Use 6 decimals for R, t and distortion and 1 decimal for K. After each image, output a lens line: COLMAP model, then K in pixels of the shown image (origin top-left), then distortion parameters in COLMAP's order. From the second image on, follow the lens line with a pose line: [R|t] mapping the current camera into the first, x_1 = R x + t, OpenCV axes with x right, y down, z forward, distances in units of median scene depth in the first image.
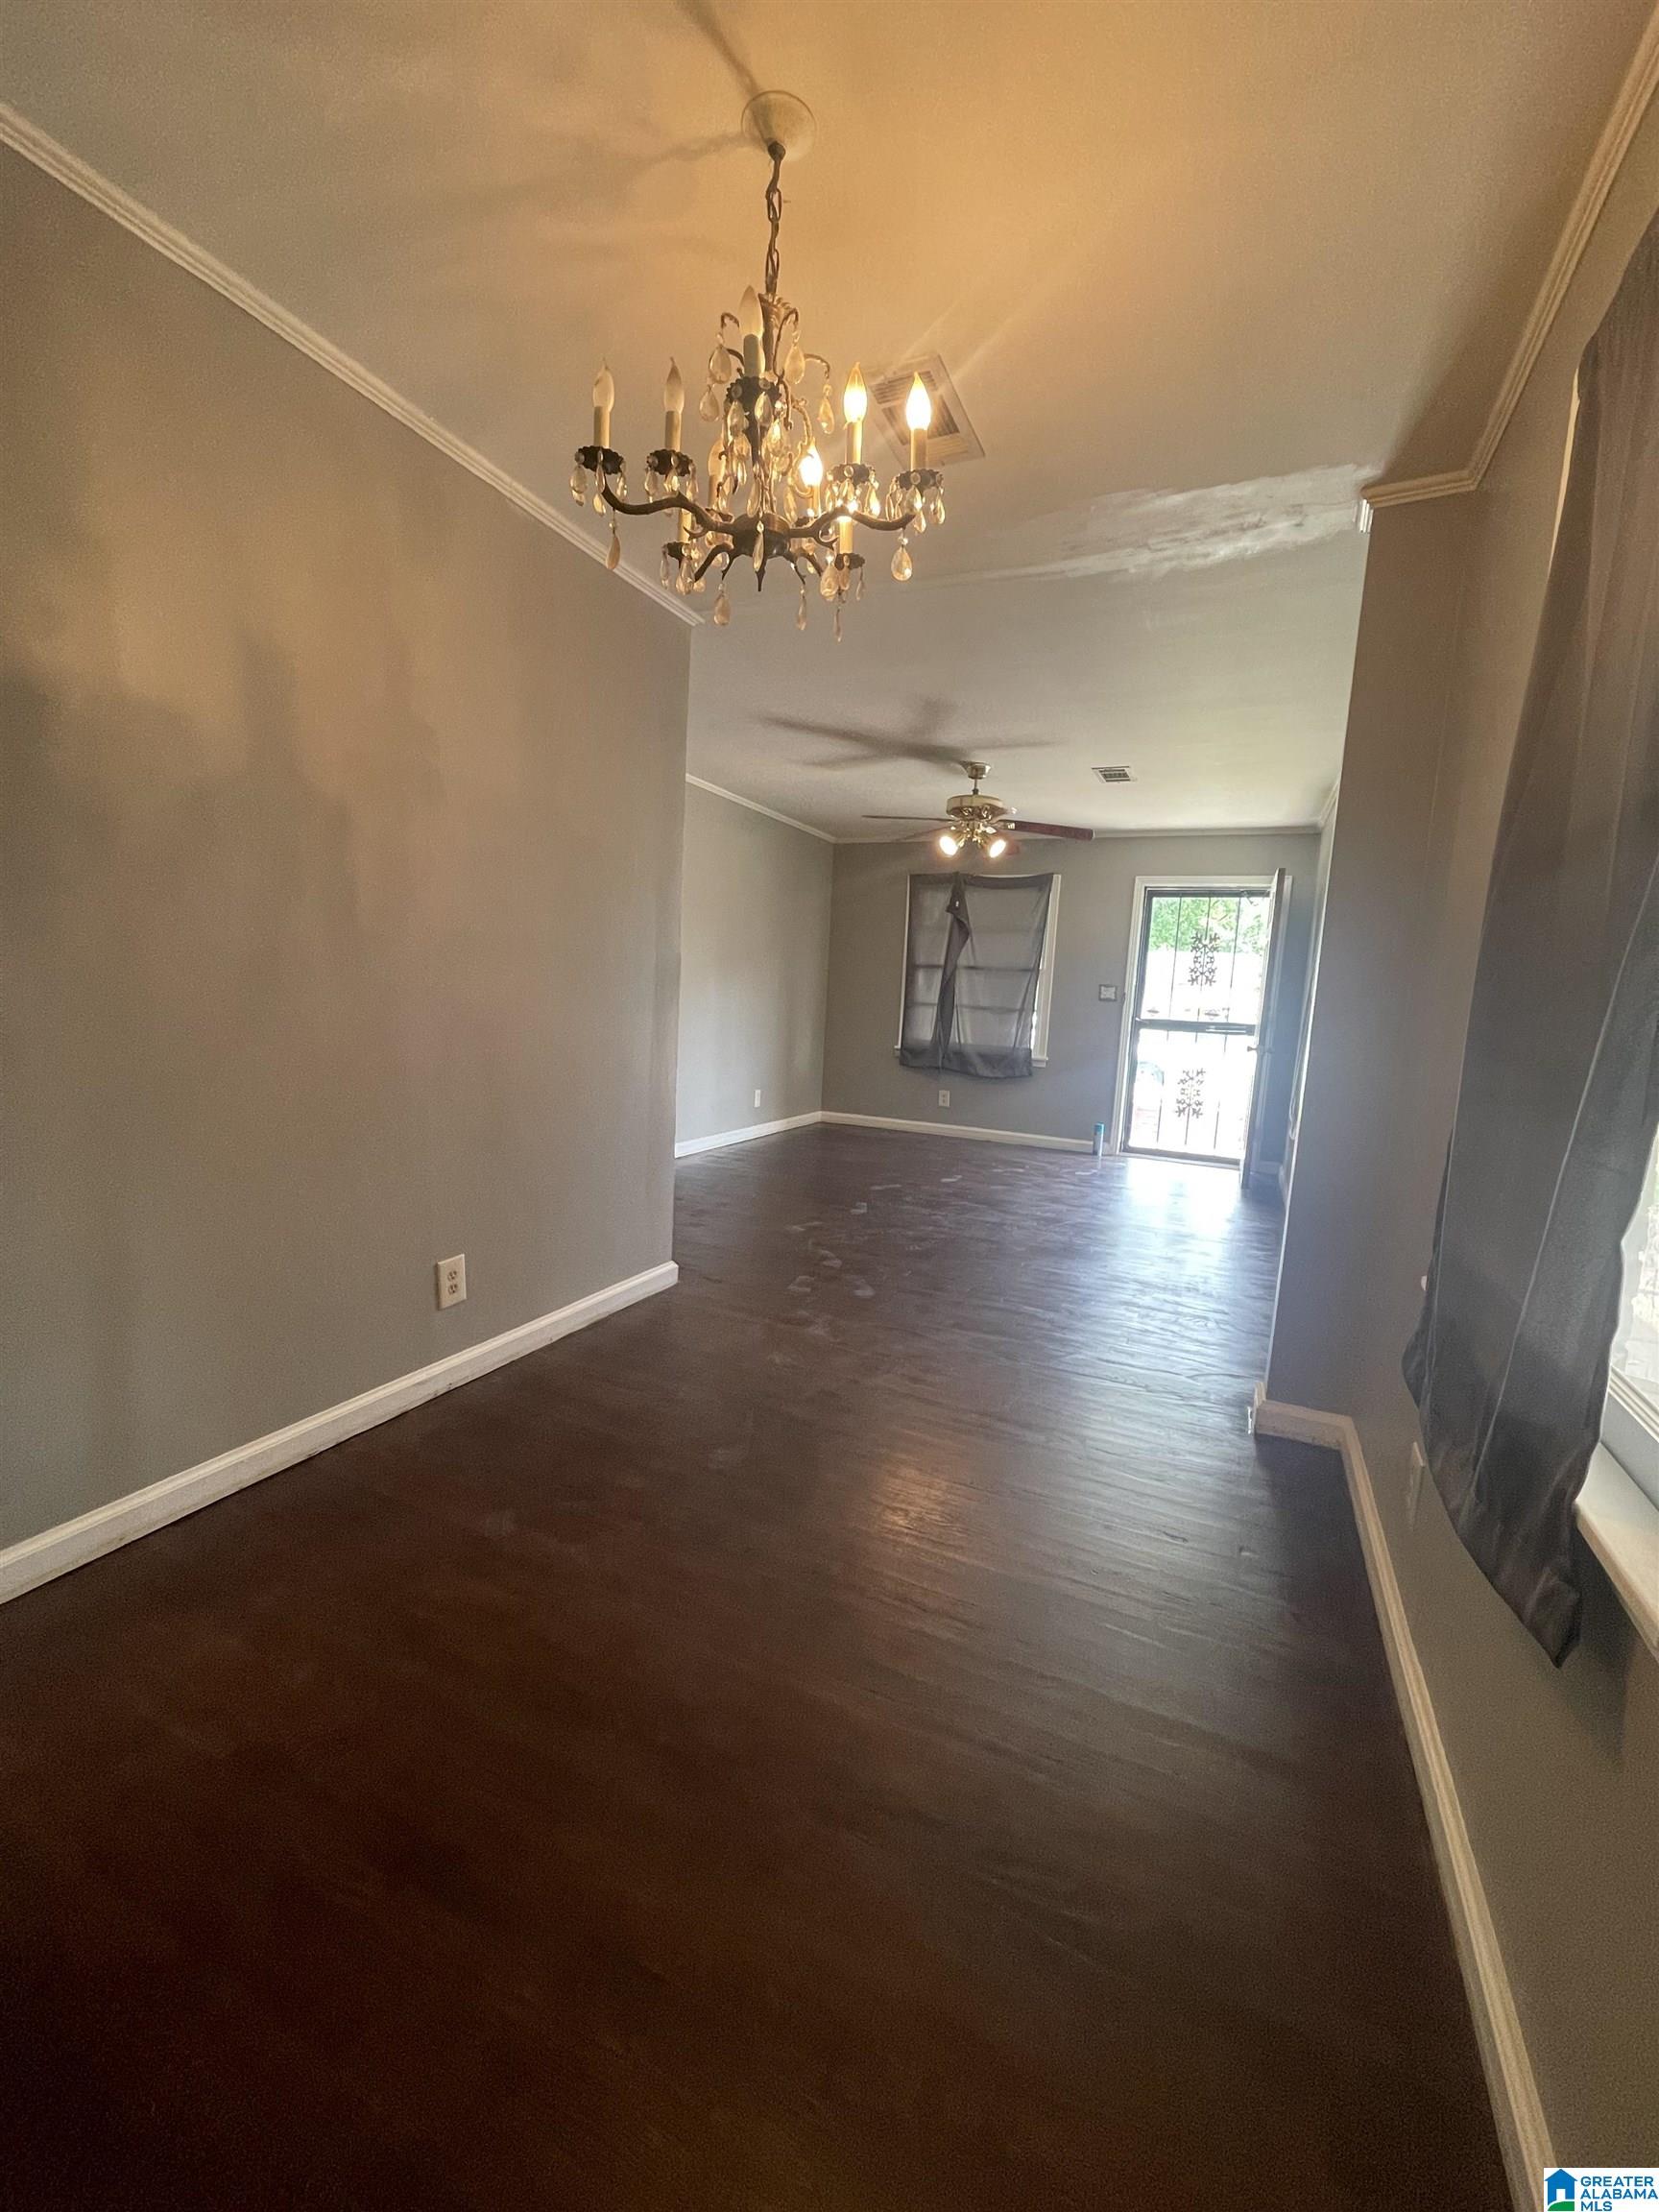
lens RADIAL K [[890.3, 0, 835.2], [0, 890.3, 1114.2], [0, 0, 1]] dist [0.001002, 0.001019]
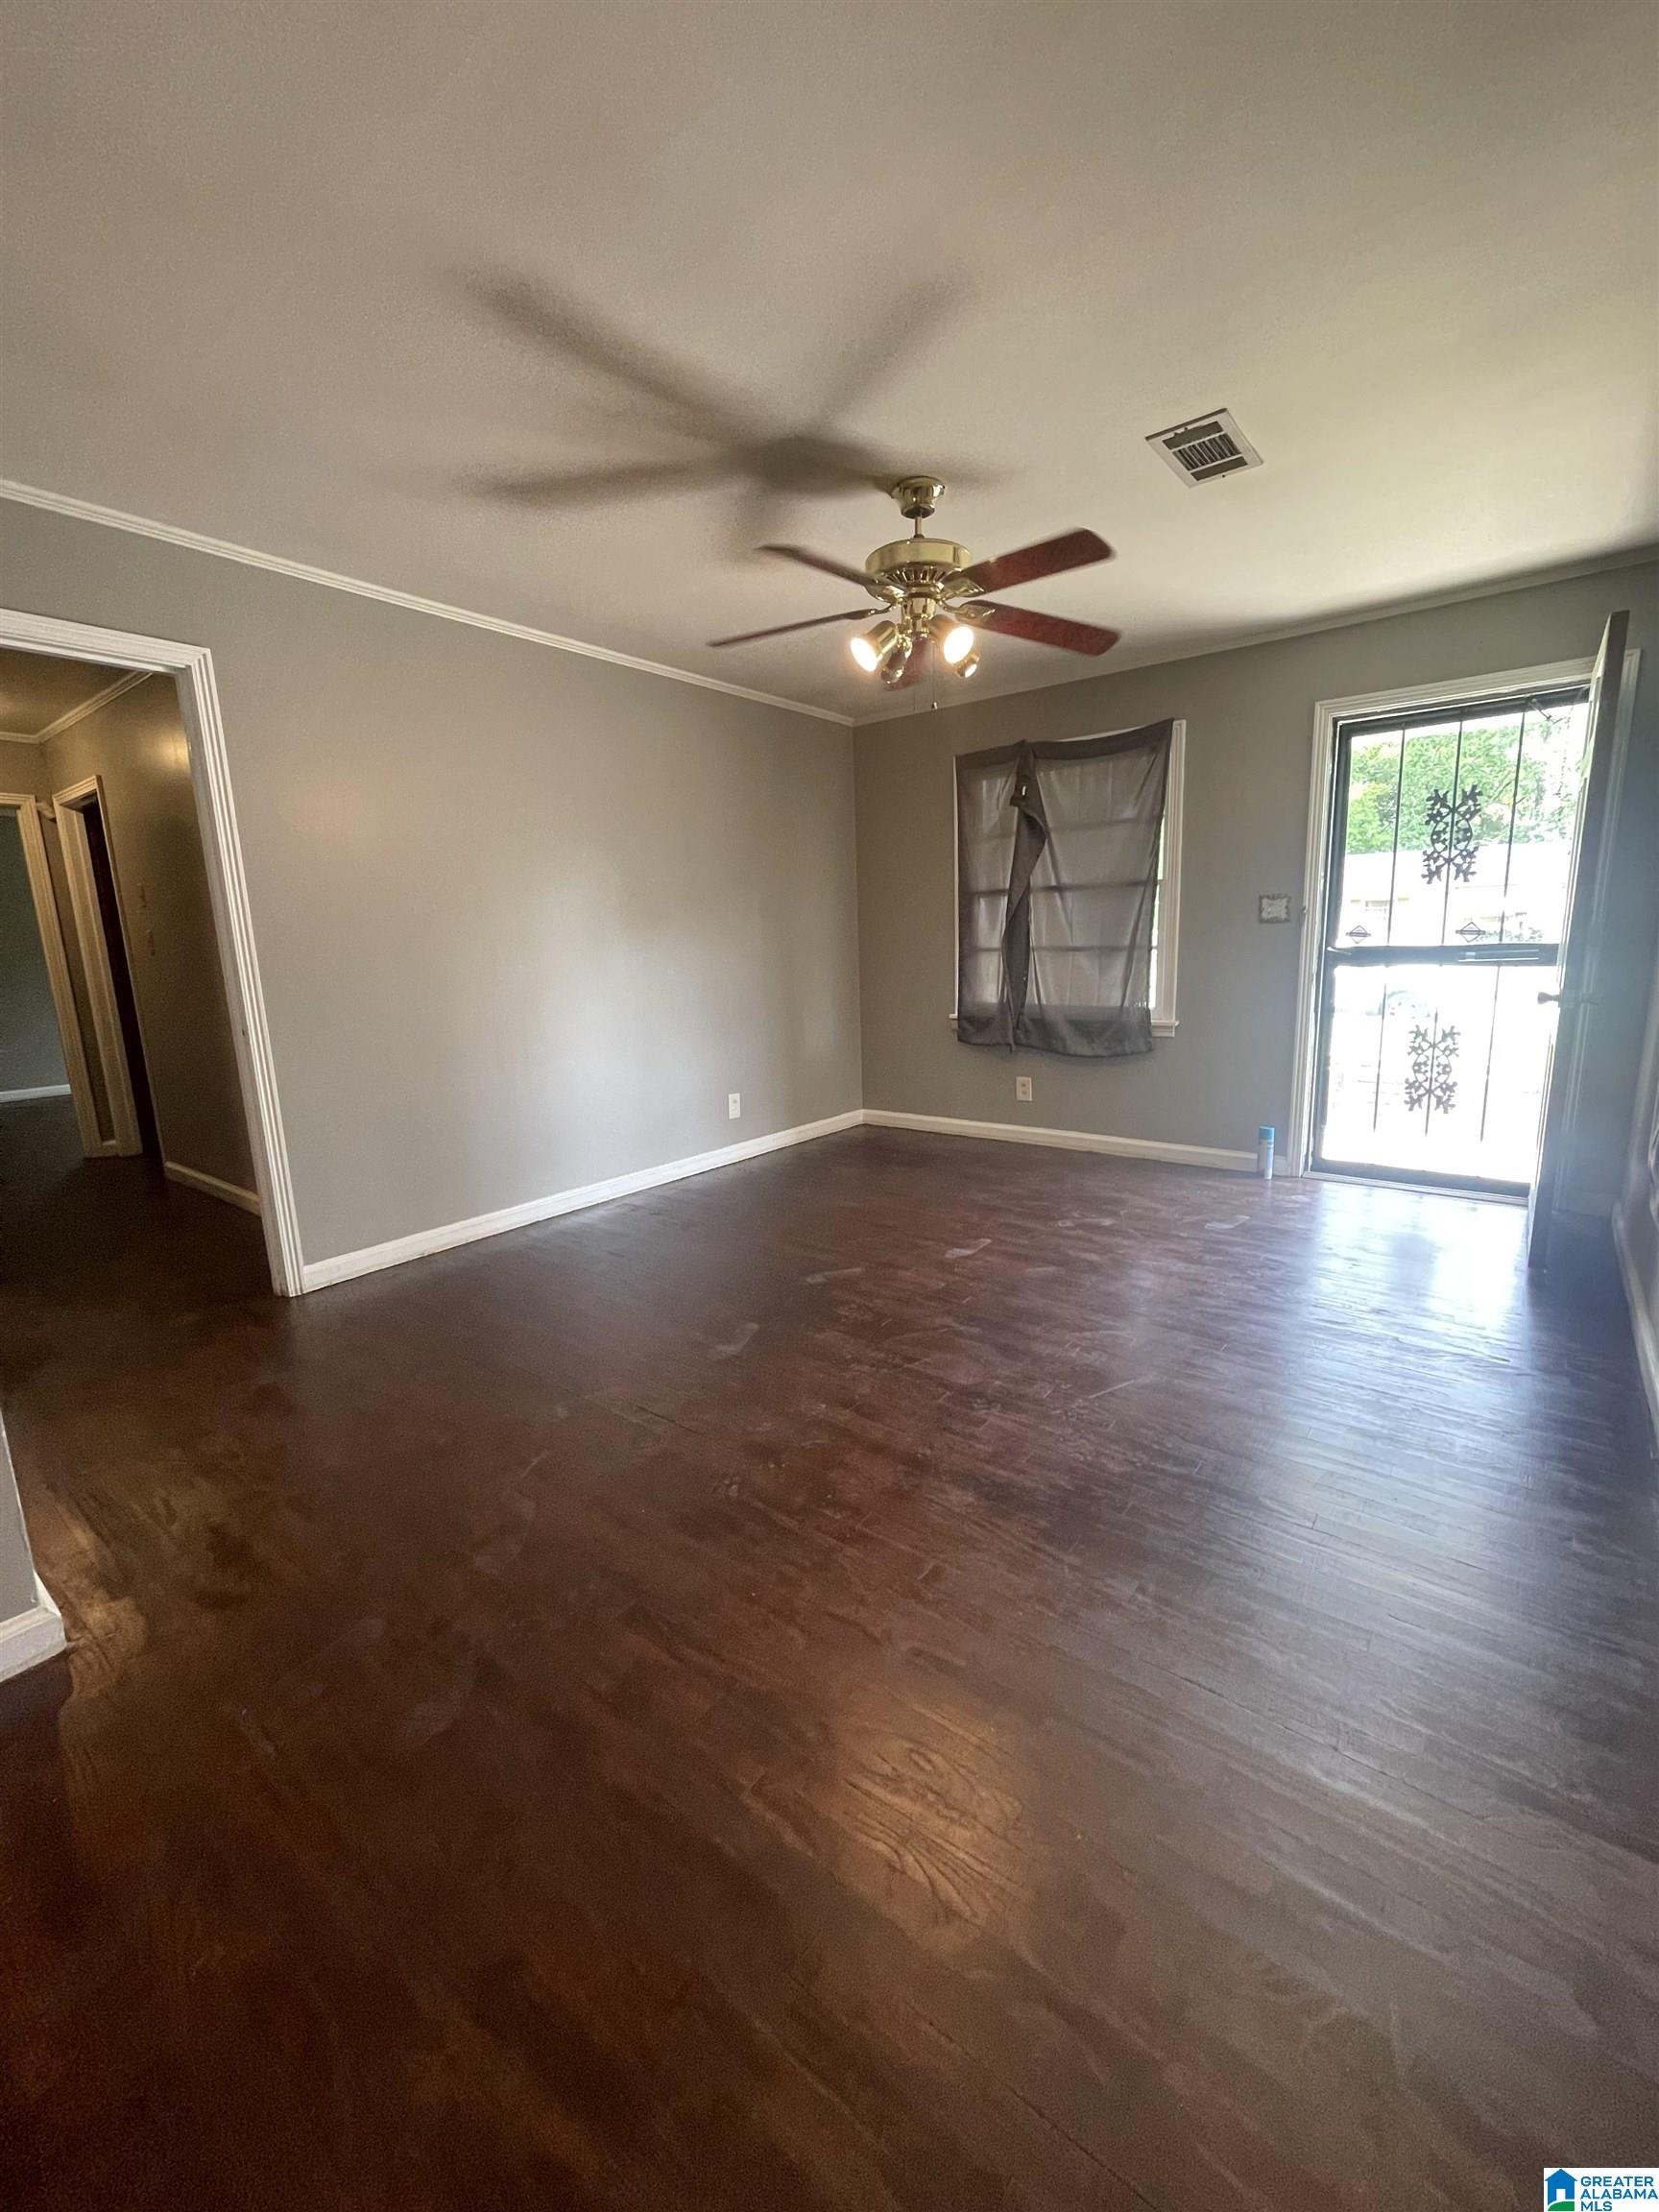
lens RADIAL K [[890.3, 0, 849.4], [0, 890.3, 1105.5], [0, 0, 1]] dist [0.001002, 0.001019]
pose [[0.971009, -0.035850, -0.236339, 0.160419], [0.047374, 0.997940, 0.043261, -0.042362], [0.234301, -0.053203, 0.970707, 0.331829]]
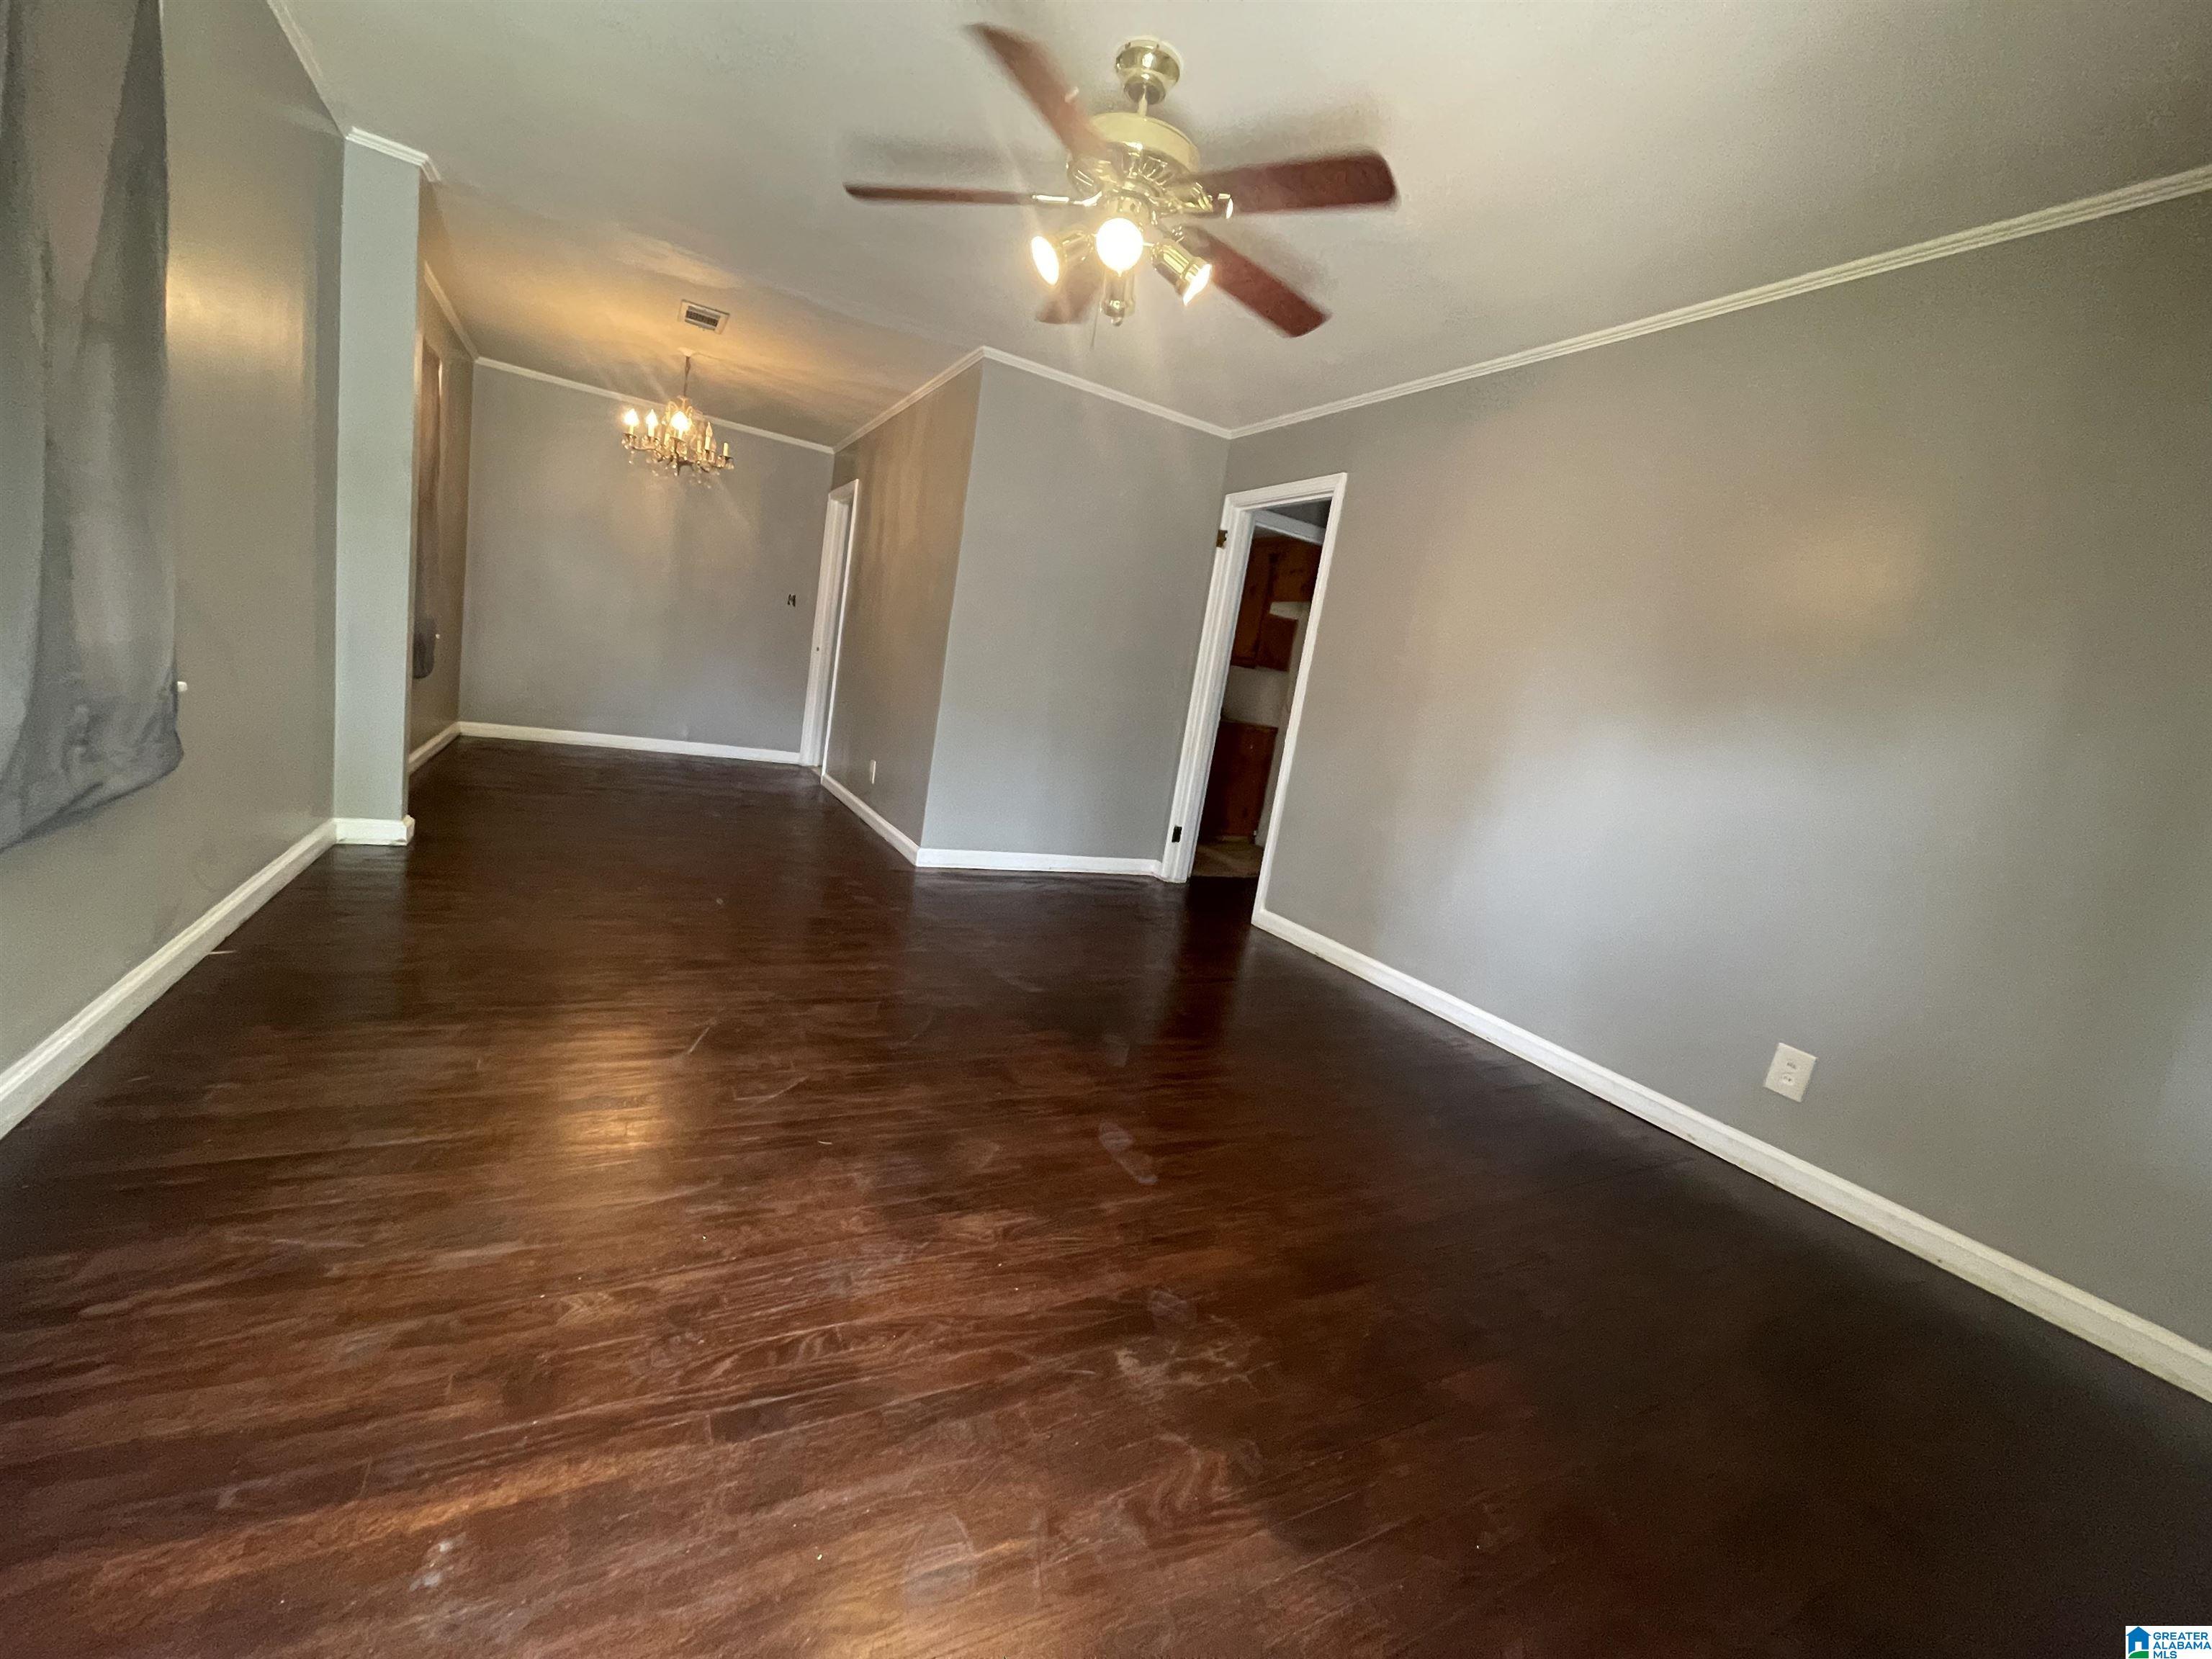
lens RADIAL K [[890.3, 0, 1103.8], [0, 890.3, 826.0], [0, 0, 1]] dist [0.001002, 0.001019]
pose [[-0.586079, -0.019223, -0.810026, 0.345525], [-0.292954, 0.937114, 0.189723, -0.092406], [0.755440, 0.348493, -0.554854, 0.927032]]
